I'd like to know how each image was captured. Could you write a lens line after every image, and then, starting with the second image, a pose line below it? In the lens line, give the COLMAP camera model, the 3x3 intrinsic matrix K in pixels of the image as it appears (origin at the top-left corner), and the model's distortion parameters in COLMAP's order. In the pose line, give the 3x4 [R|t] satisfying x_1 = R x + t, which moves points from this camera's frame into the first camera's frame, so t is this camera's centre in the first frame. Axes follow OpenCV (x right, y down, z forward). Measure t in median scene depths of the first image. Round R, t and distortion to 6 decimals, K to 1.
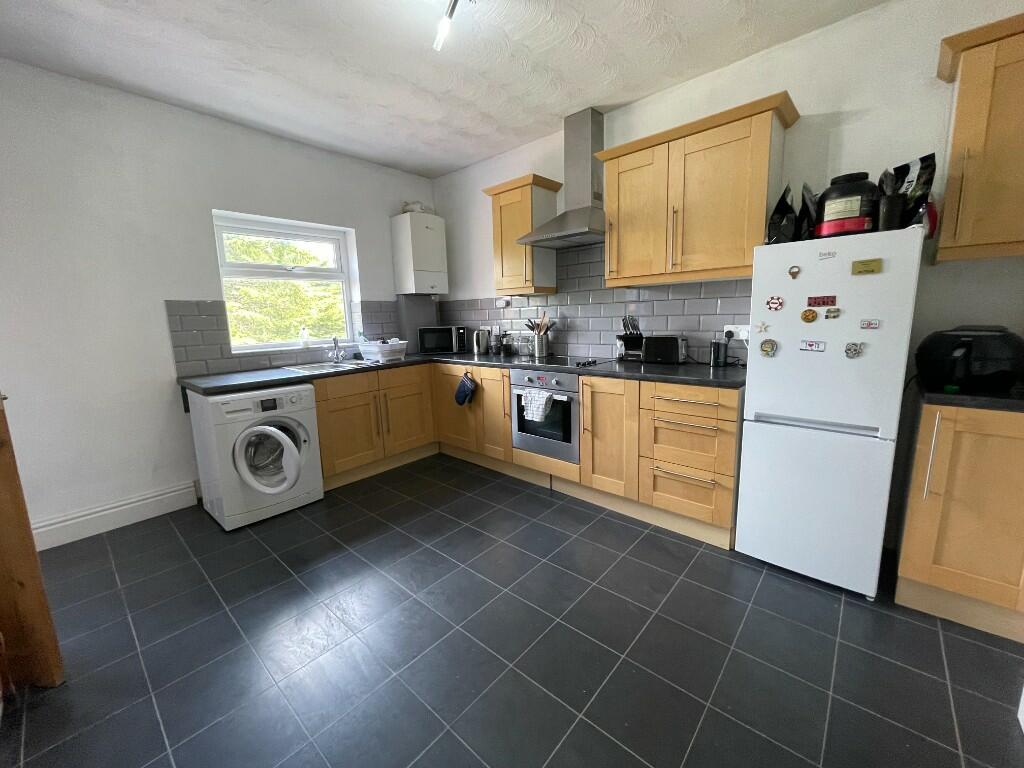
lens RADIAL K [[411.2, 0, 511.8], [0, 411.2, 379.7], [0, 0, 1]] dist [-0.005567, 0.000859]
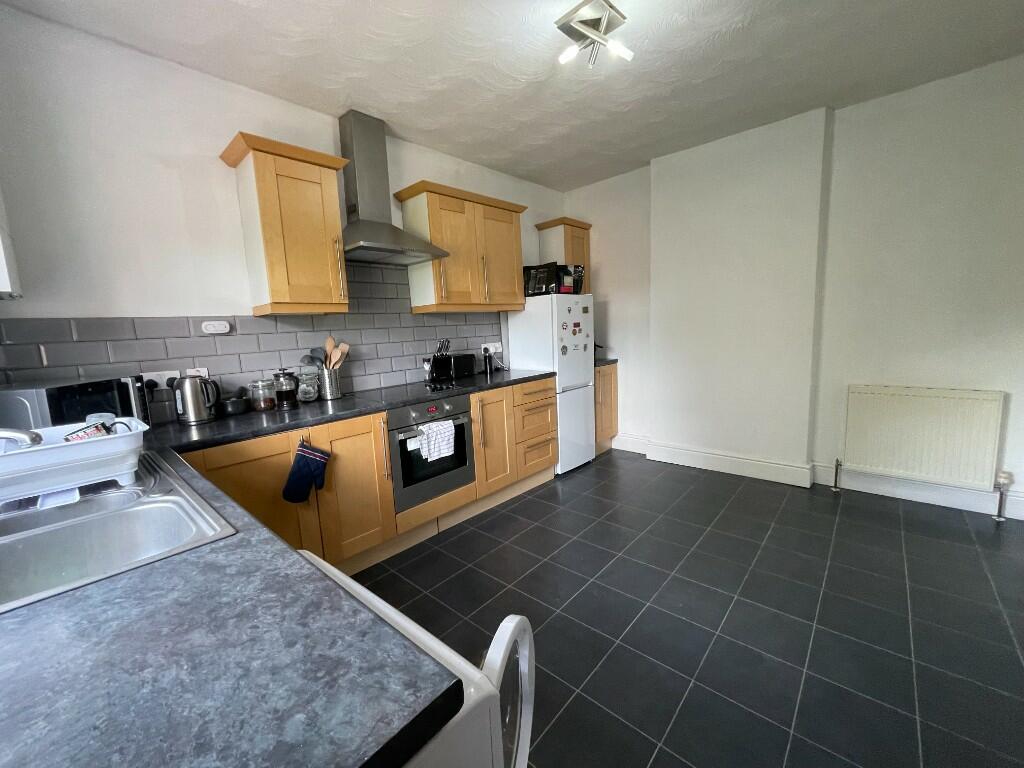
lens RADIAL K [[411.2, 0, 512.1], [0, 411.2, 385.1], [0, 0, 1]] dist [-0.005567, 0.000859]
pose [[-0.006225, -0.104315, 0.994525, -0.837995], [0.209744, 0.972285, 0.103295, -0.113181], [-0.977737, 0.209239, 0.015827, 0.853838]]
